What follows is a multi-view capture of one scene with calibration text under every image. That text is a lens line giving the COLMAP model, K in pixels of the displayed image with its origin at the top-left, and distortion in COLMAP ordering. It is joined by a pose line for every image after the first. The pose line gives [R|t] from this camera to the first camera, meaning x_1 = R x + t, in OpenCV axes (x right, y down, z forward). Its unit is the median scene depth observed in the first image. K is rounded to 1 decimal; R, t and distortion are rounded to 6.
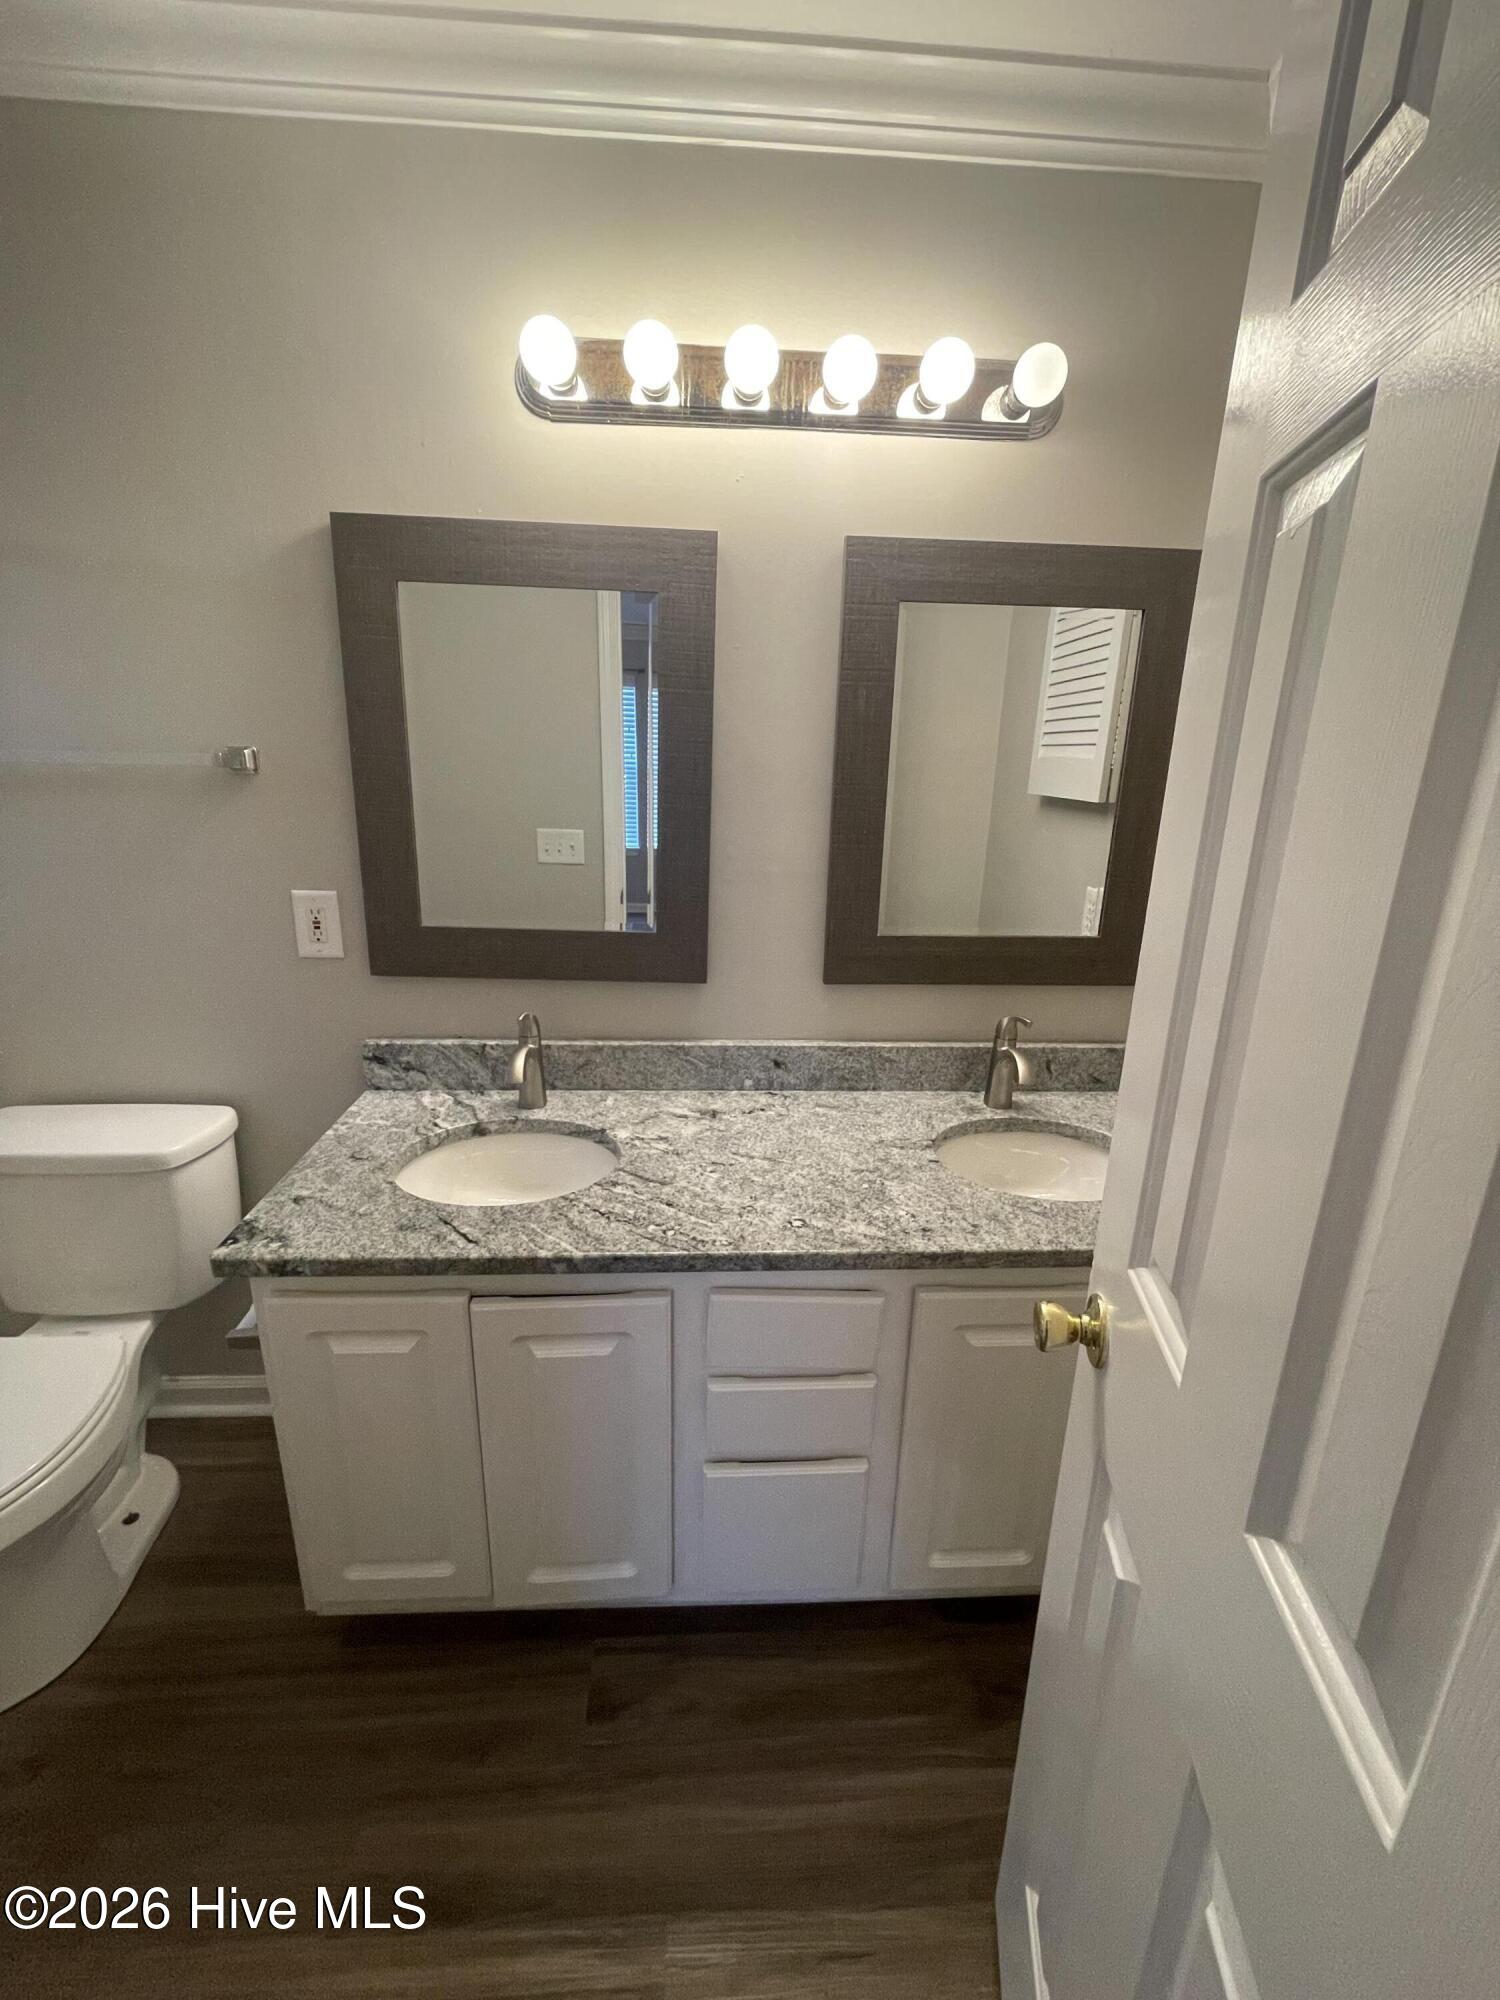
lens RADIAL K [[807.1, 0, 747.3], [0, 807.1, 992.1], [0, 0, 1]] dist [-0.004152, 0.000438]
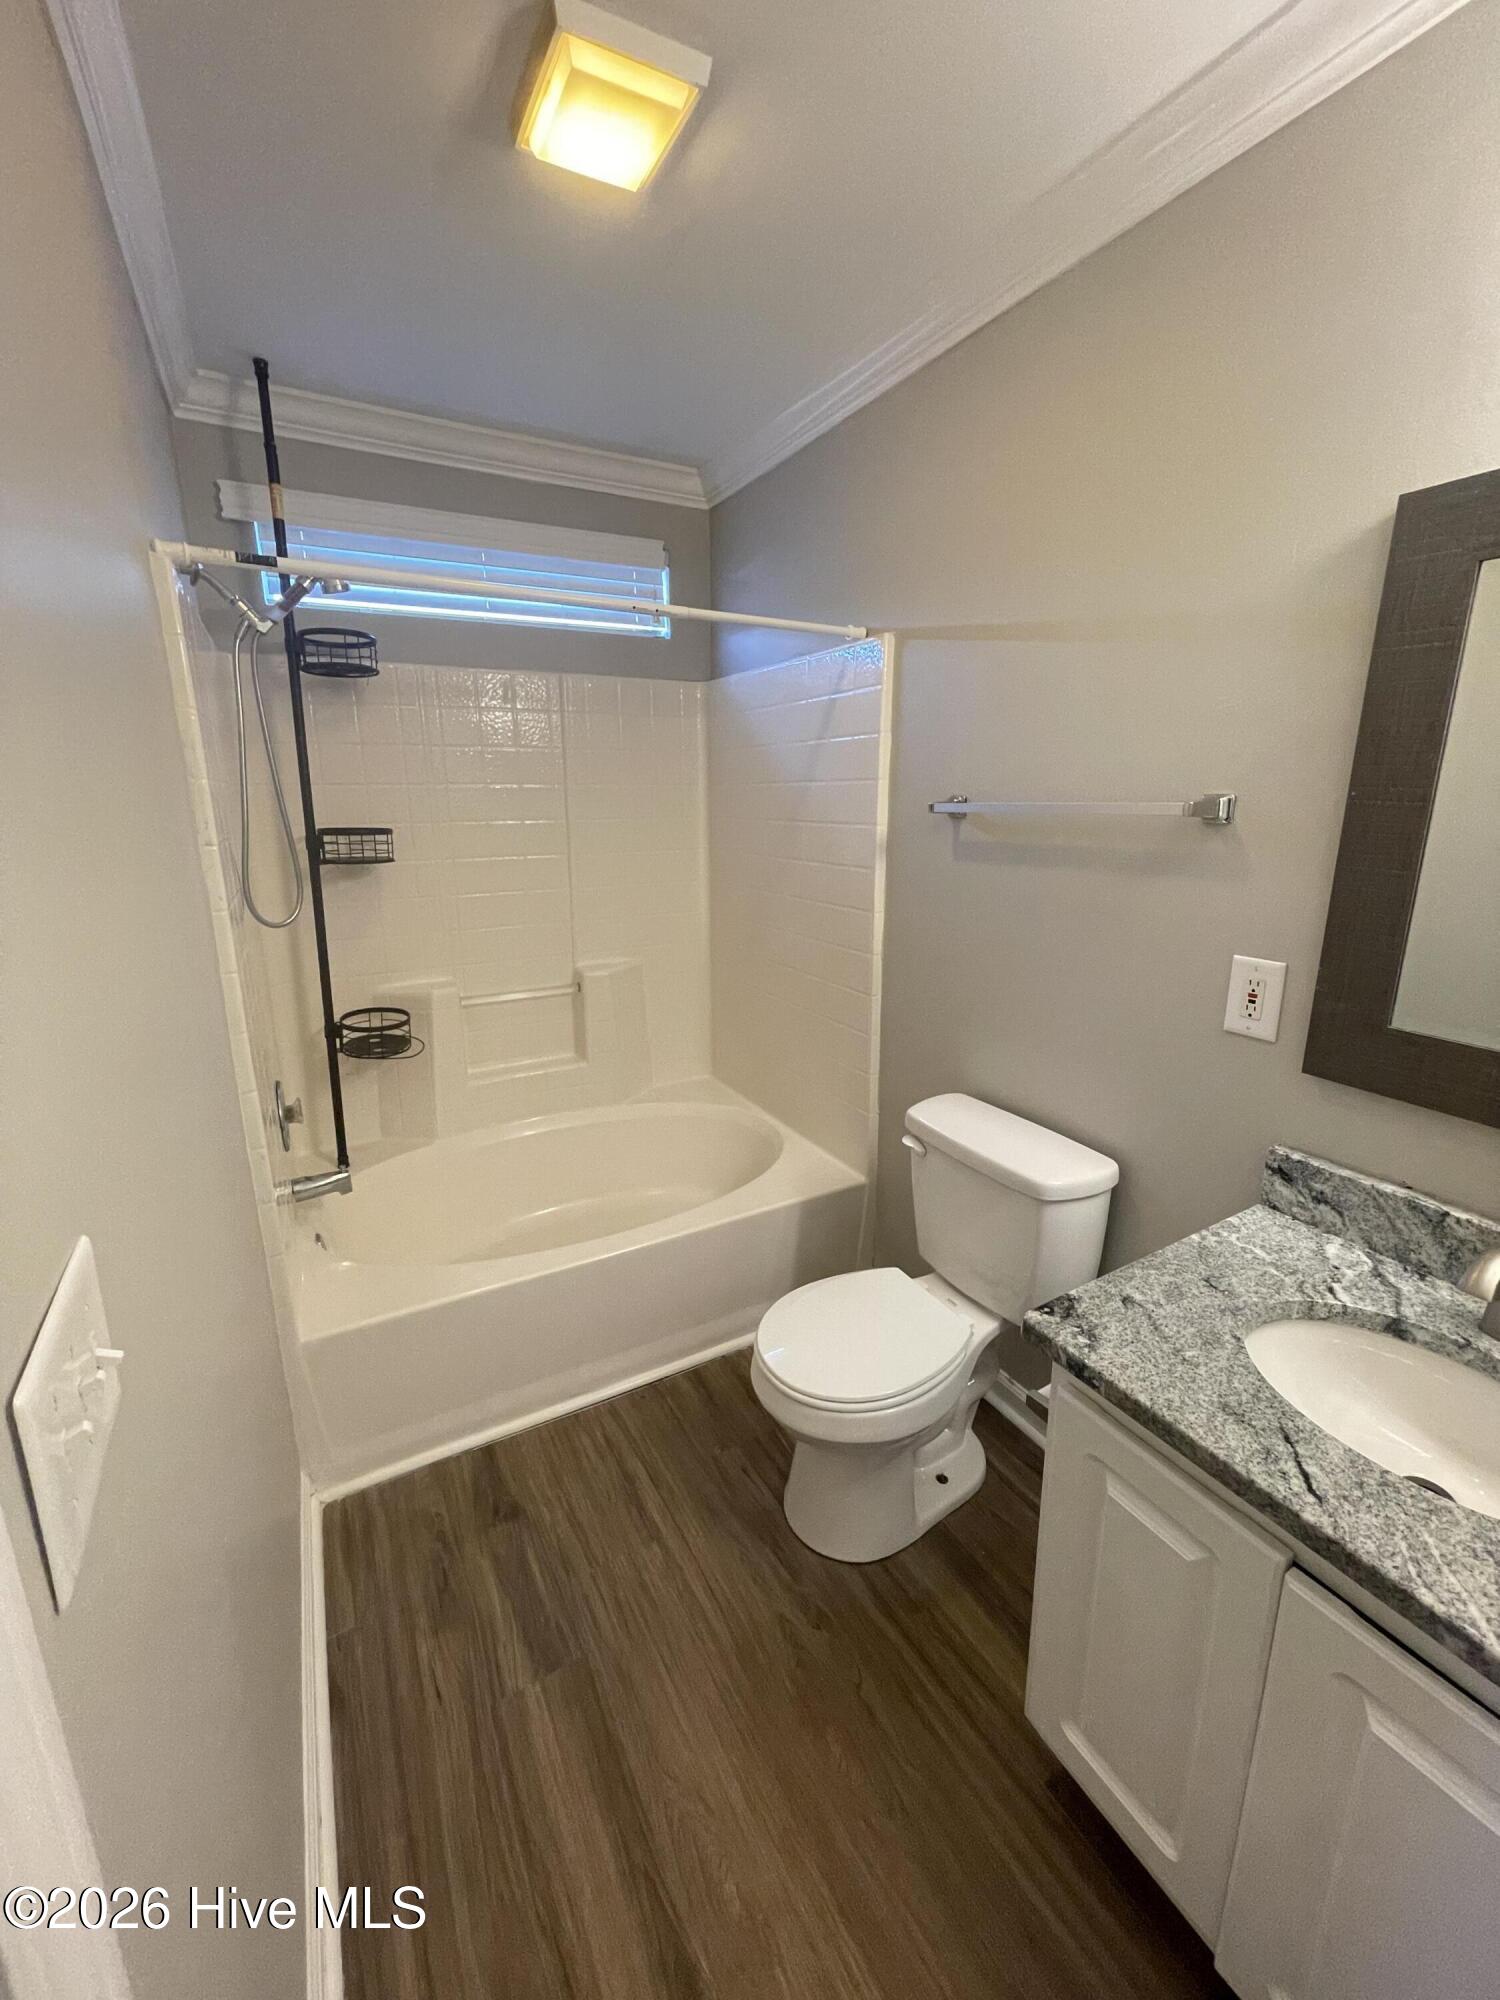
lens RADIAL K [[807.1, 0, 745.6], [0, 807.1, 990.7], [0, 0, 1]] dist [-0.004152, 0.000438]
pose [[0.435243, 0.179448, -0.882248, -0.016902], [-0.225005, 0.970519, 0.086400, -0.046121], [0.871743, 0.160906, 0.462788, 0.143174]]
